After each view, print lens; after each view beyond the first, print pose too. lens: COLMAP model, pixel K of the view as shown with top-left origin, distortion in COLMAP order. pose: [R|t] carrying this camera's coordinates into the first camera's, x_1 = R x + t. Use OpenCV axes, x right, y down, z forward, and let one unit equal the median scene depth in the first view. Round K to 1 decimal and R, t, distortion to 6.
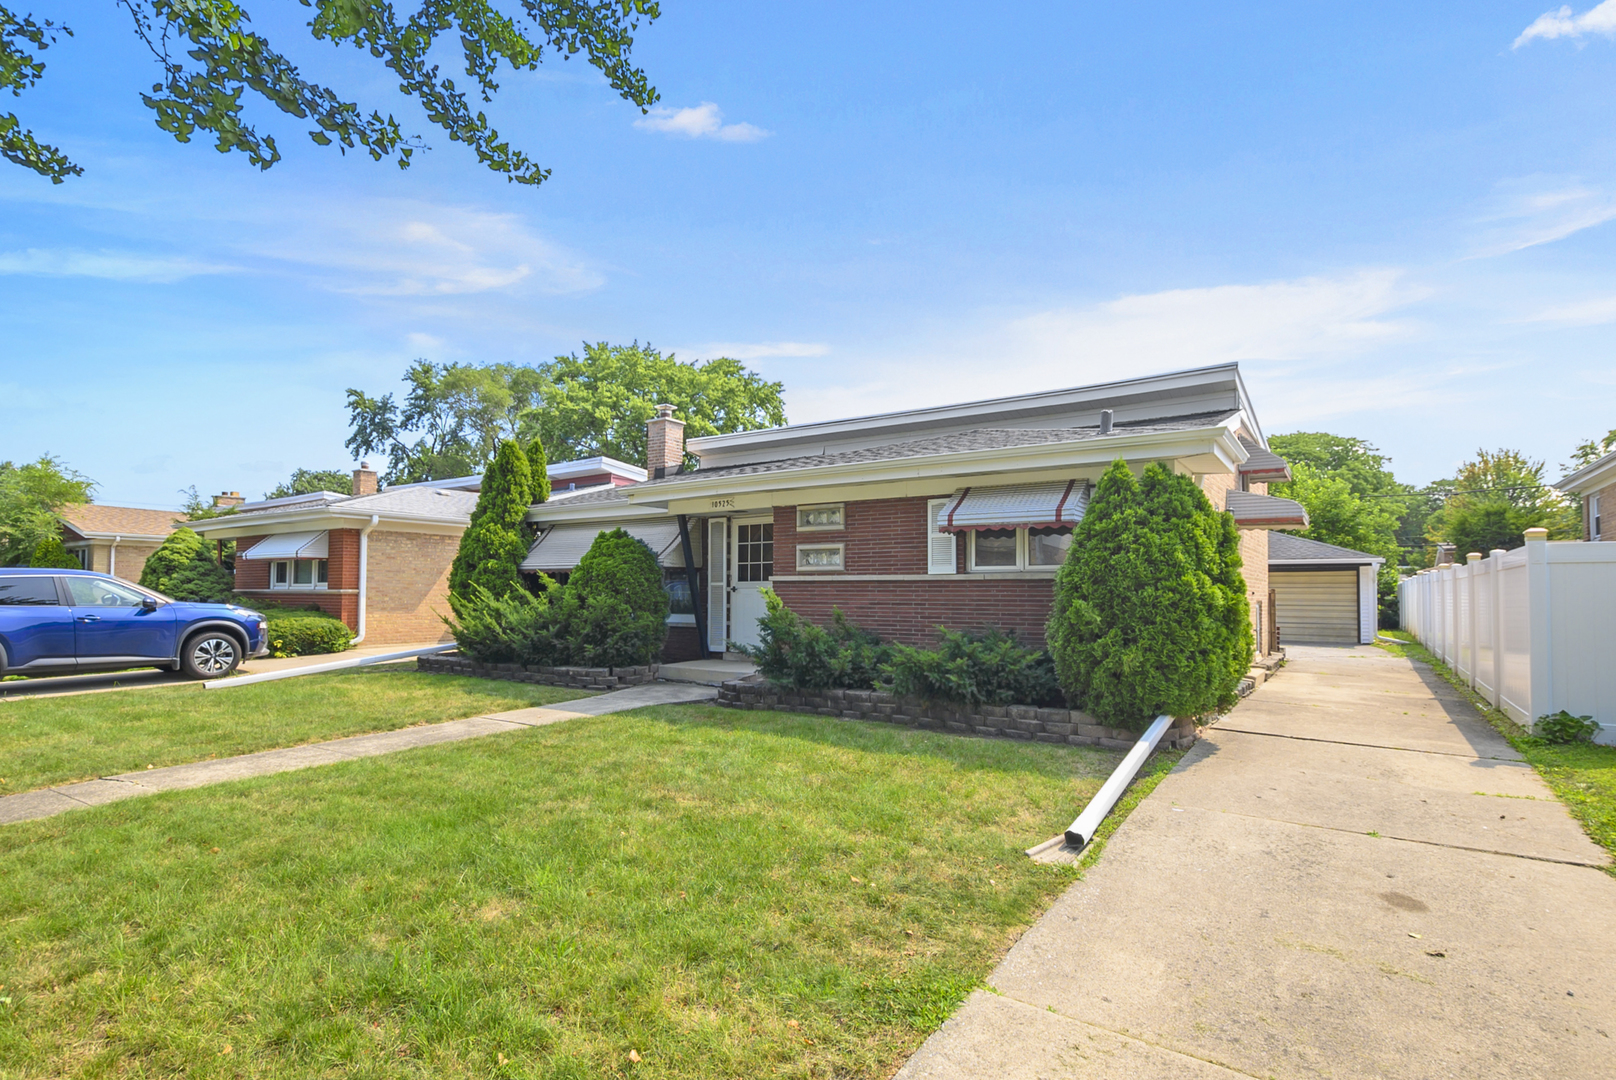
lens RADIAL K [[783.2, 0, 805.8], [0, 783.2, 546.2], [0, 0, 1]] dist [0.001254, 0.000483]
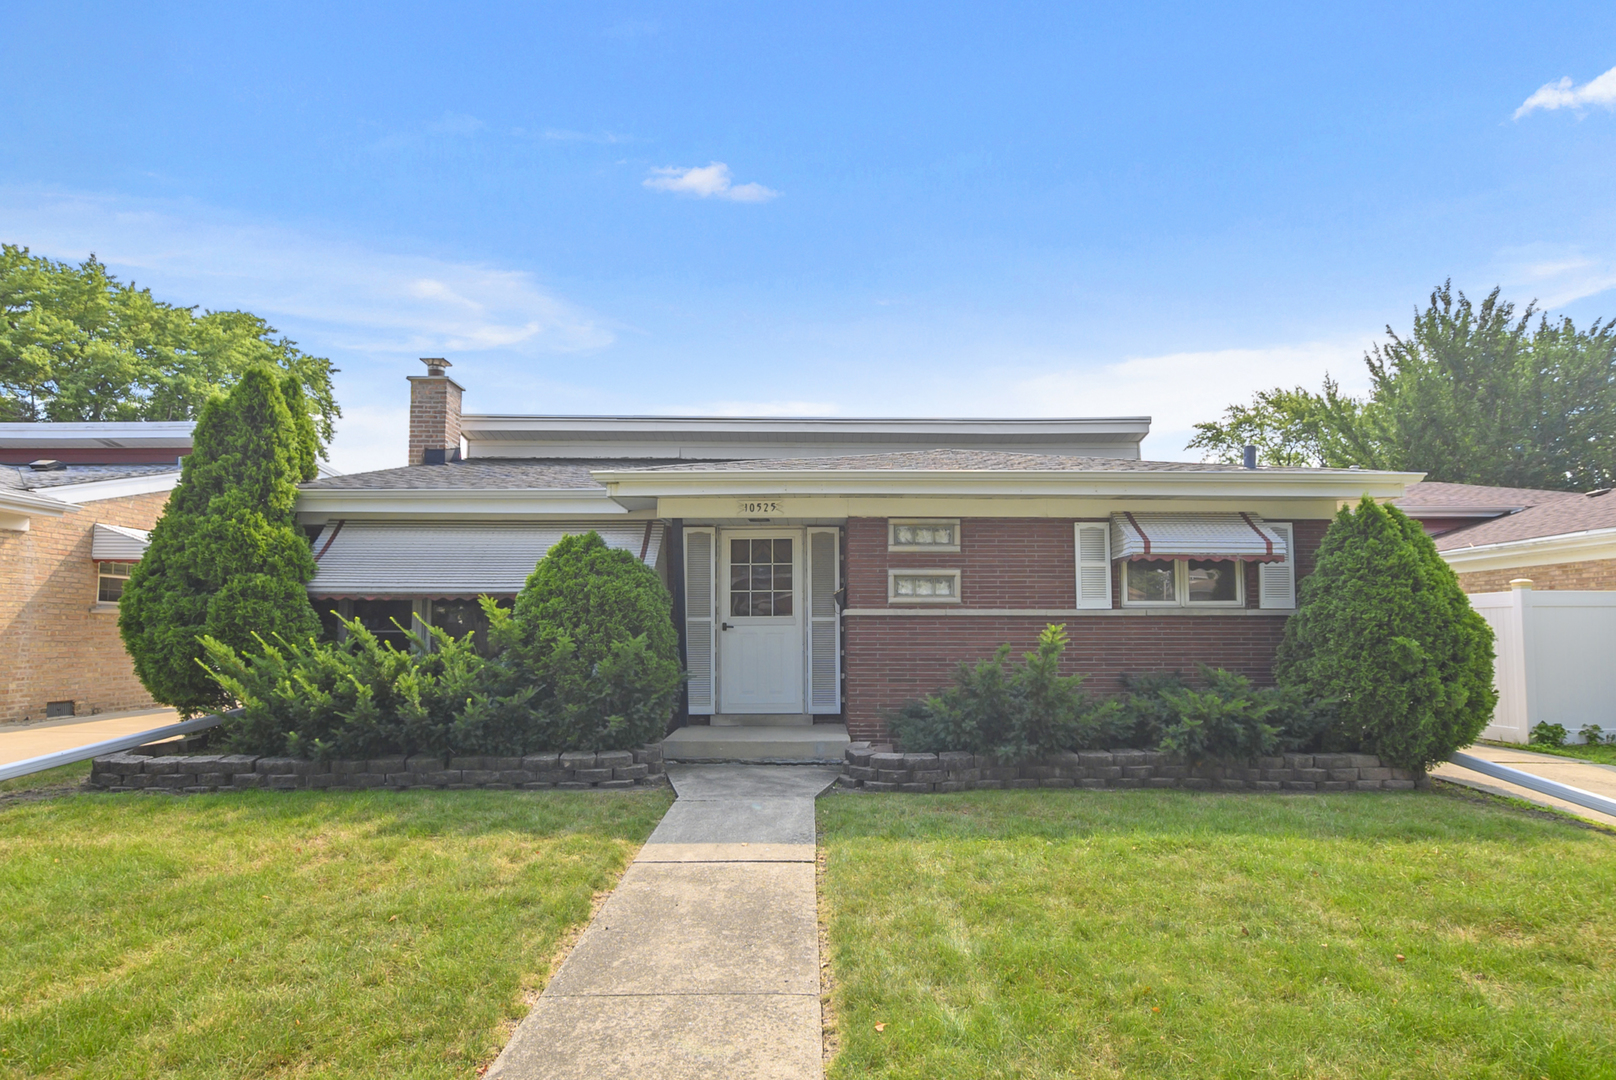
lens RADIAL K [[825.4, 0, 807.7], [0, 825.4, 547.9], [0, 0, 1]] dist [0.002236, -0.001366]
pose [[0.820467, 0.054843, 0.569058, -0.525335], [-0.030935, 0.998189, -0.051598, 0.021576], [-0.570857, 0.024731, 0.820677, 0.365591]]
